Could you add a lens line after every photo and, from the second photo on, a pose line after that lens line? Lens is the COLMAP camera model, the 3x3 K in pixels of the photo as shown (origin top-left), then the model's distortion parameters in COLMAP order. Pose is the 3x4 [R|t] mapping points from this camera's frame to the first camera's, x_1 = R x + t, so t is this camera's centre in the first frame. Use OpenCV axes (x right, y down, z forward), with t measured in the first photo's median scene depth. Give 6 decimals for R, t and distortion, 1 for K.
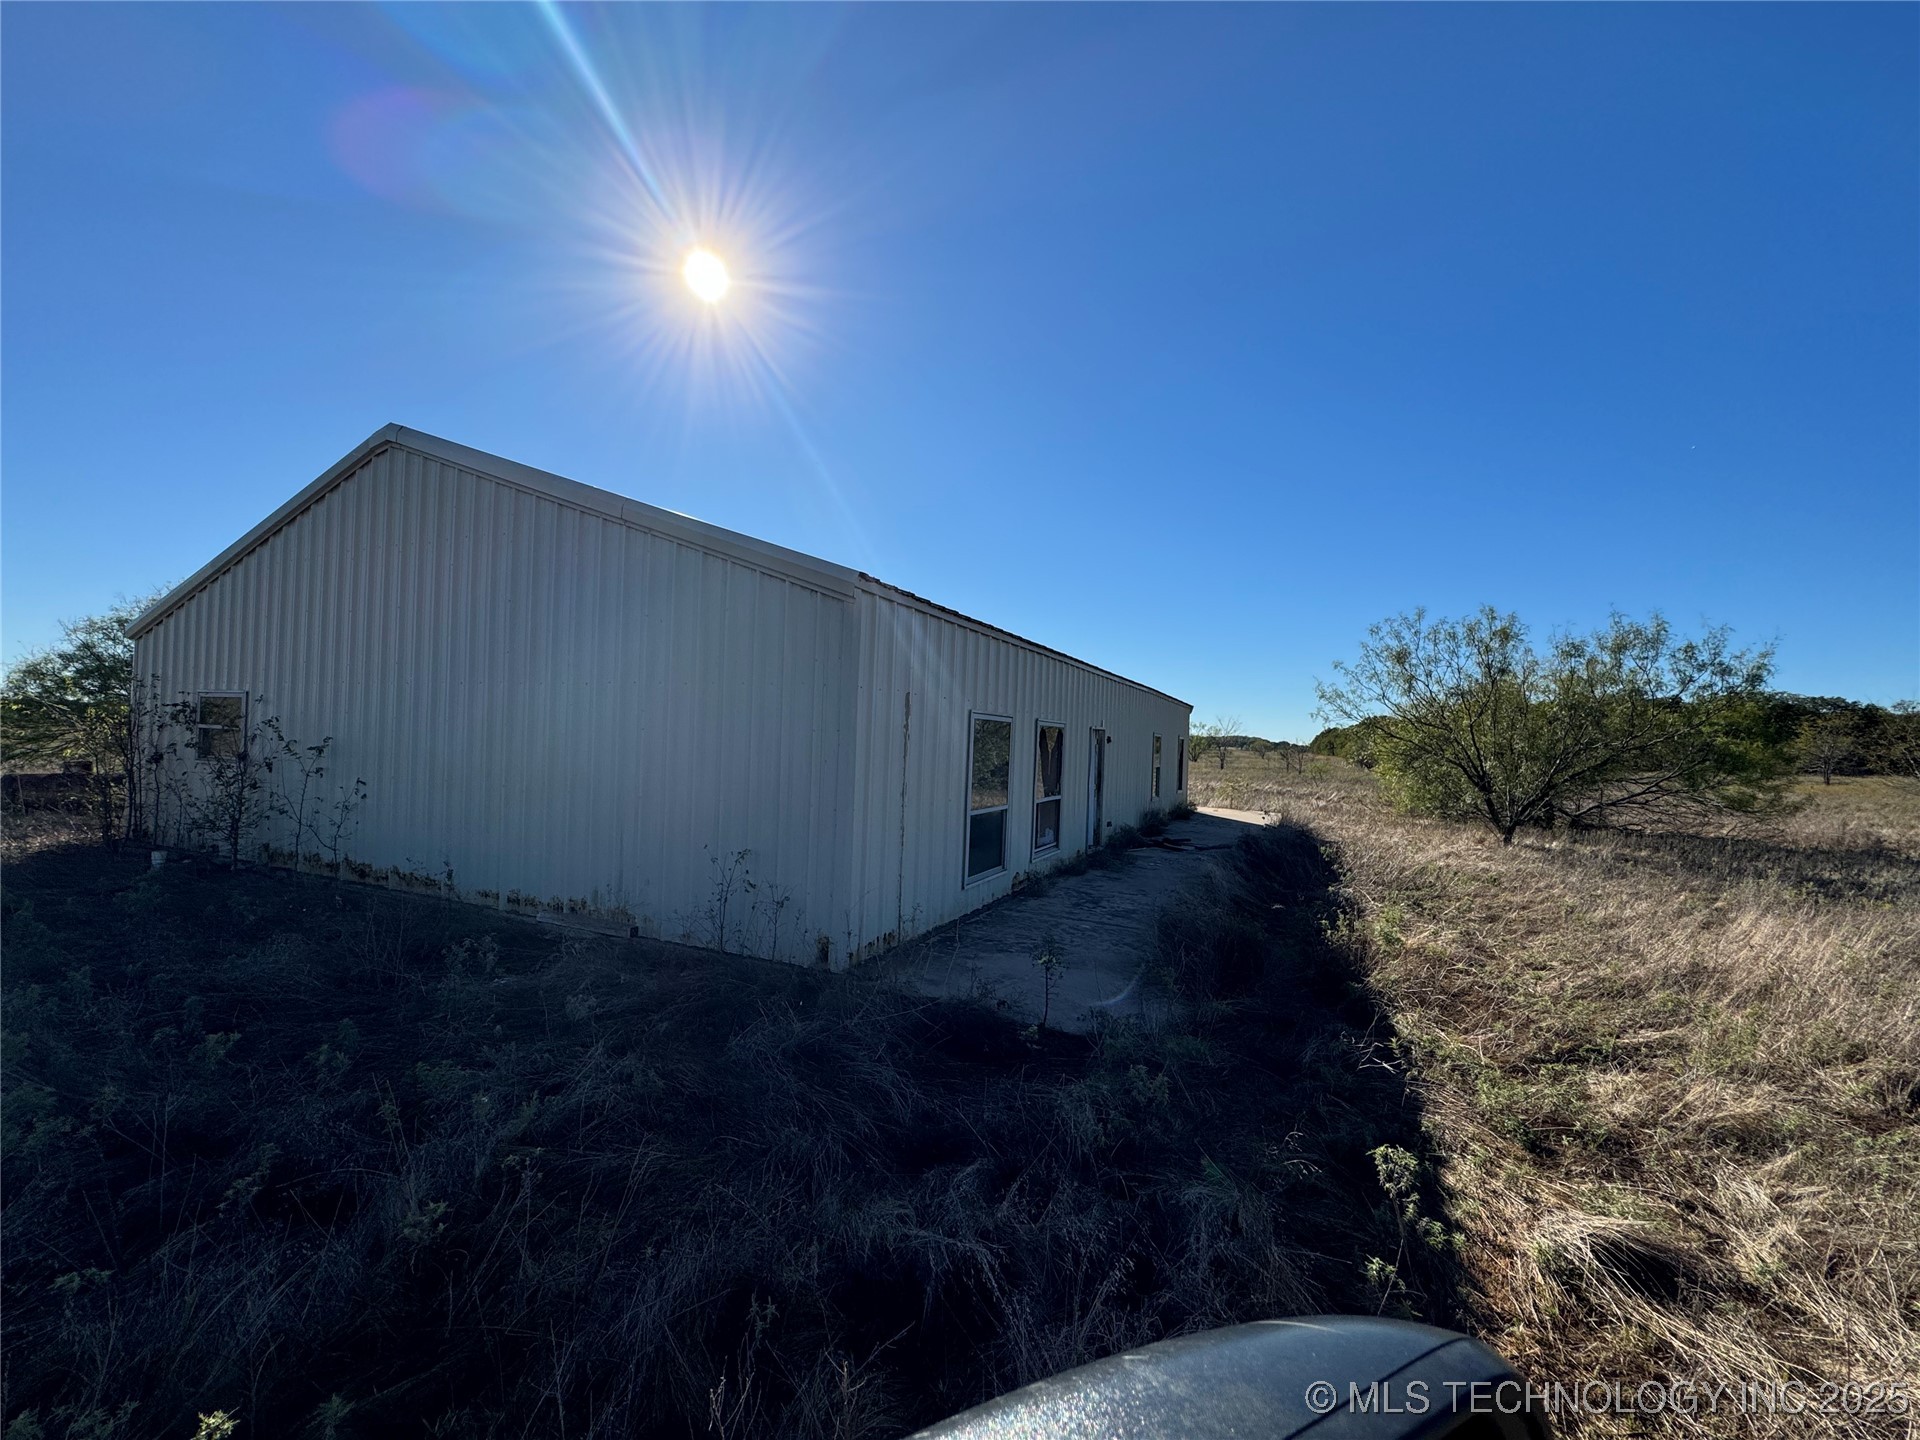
lens RADIAL K [[778.8, 0, 958.6], [0, 778.8, 728.8], [0, 0, 1]] dist [-0.000770, -0.000054]
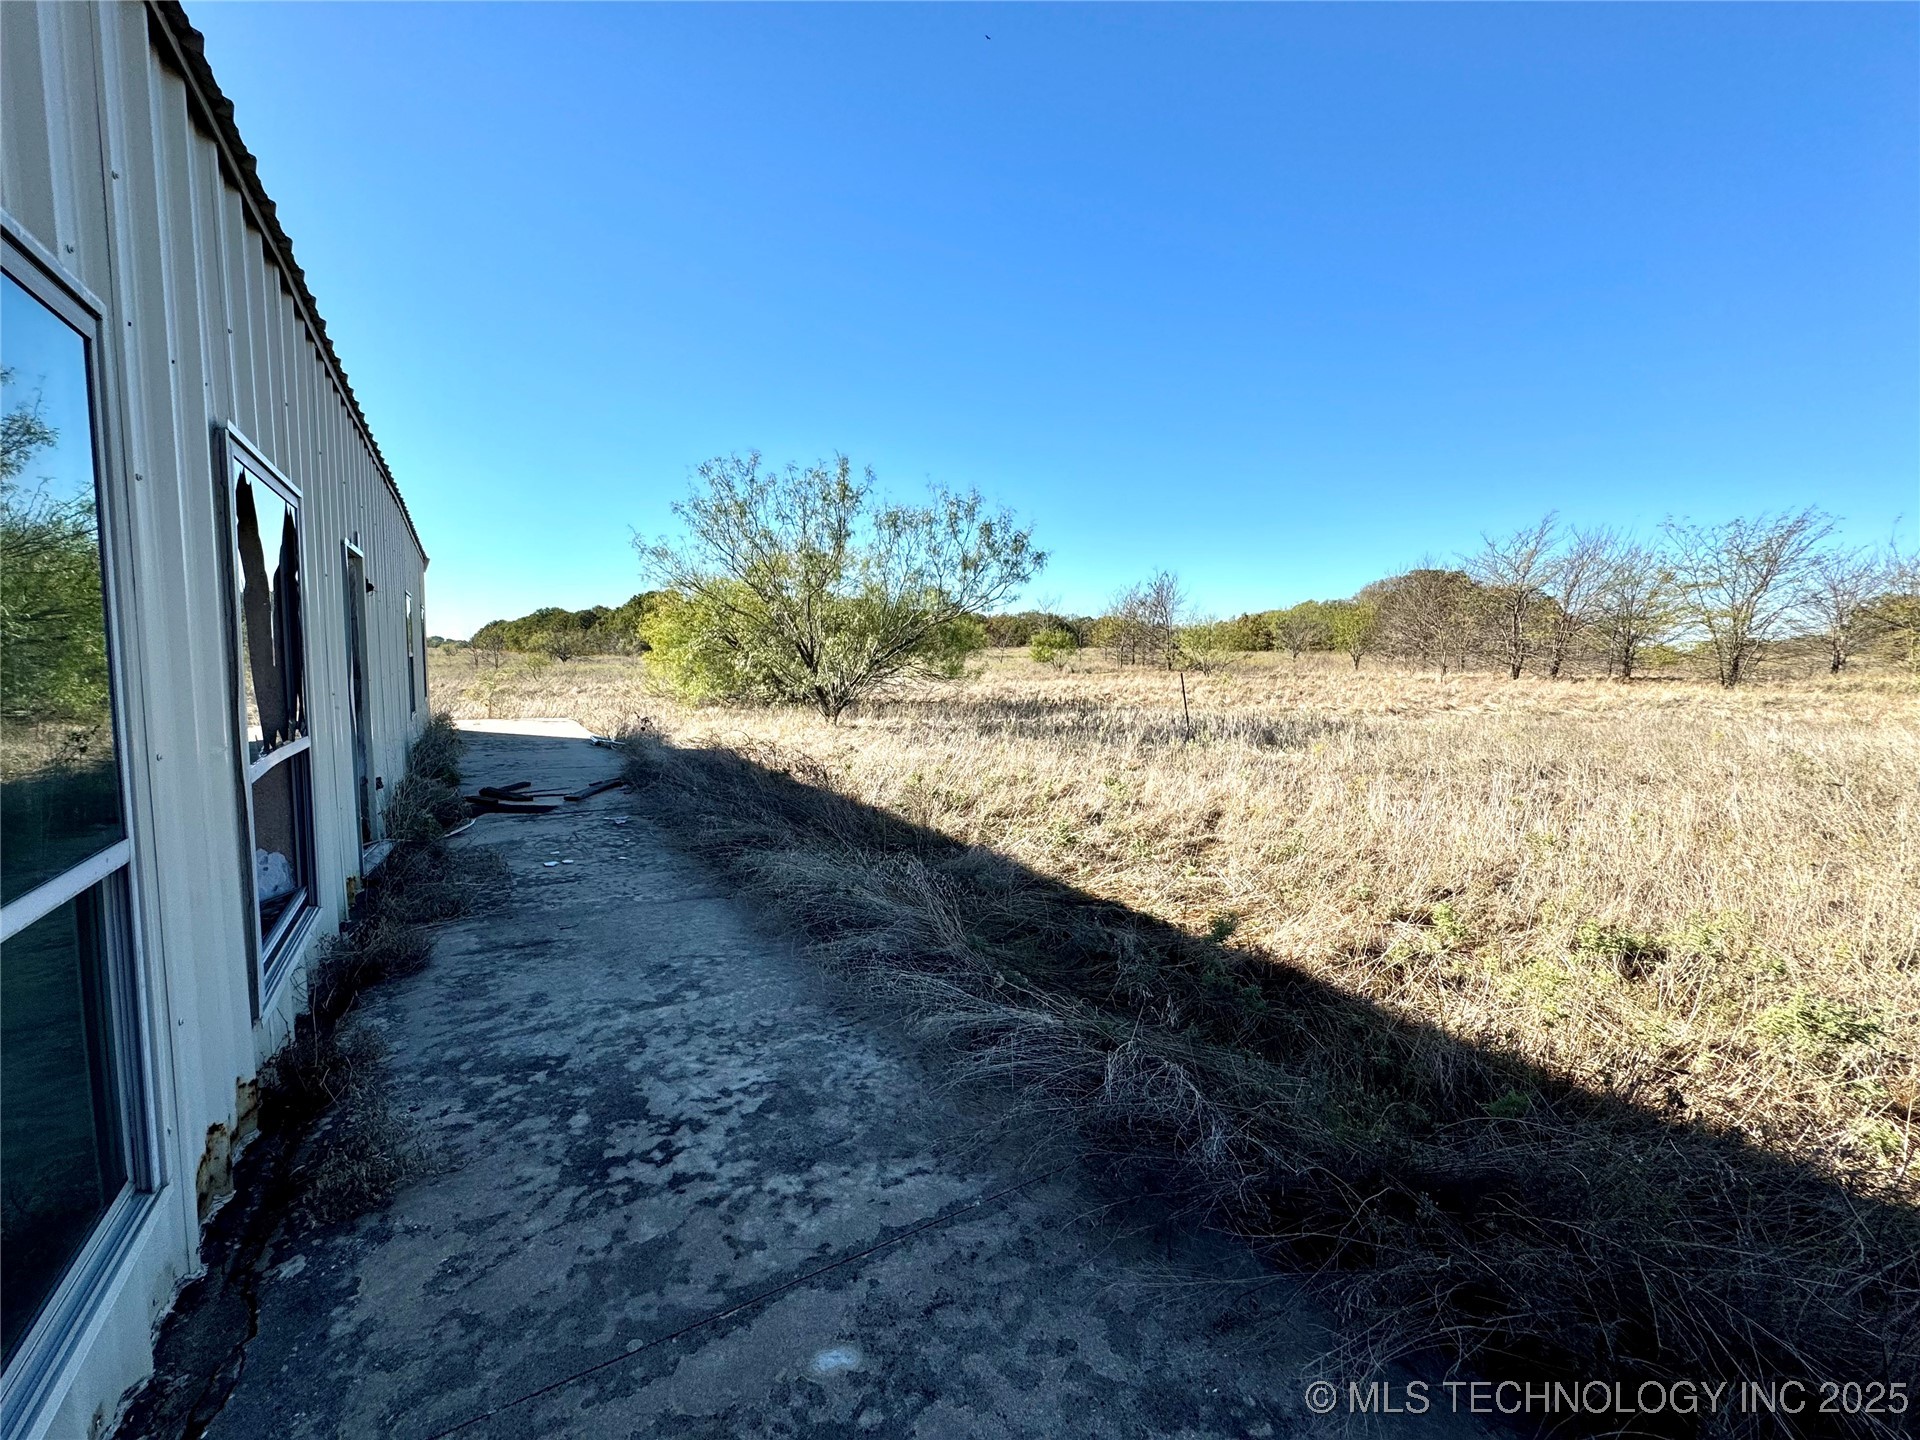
lens RADIAL K [[778.8, 0, 948.8], [0, 778.8, 722.0], [0, 0, 1]] dist [-0.000770, -0.000054]
pose [[0.563516, -0.101712, 0.819820, 0.015466], [-0.003596, 0.992080, 0.125555, 0.028030], [-0.826097, -0.073701, 0.558687, 0.435306]]
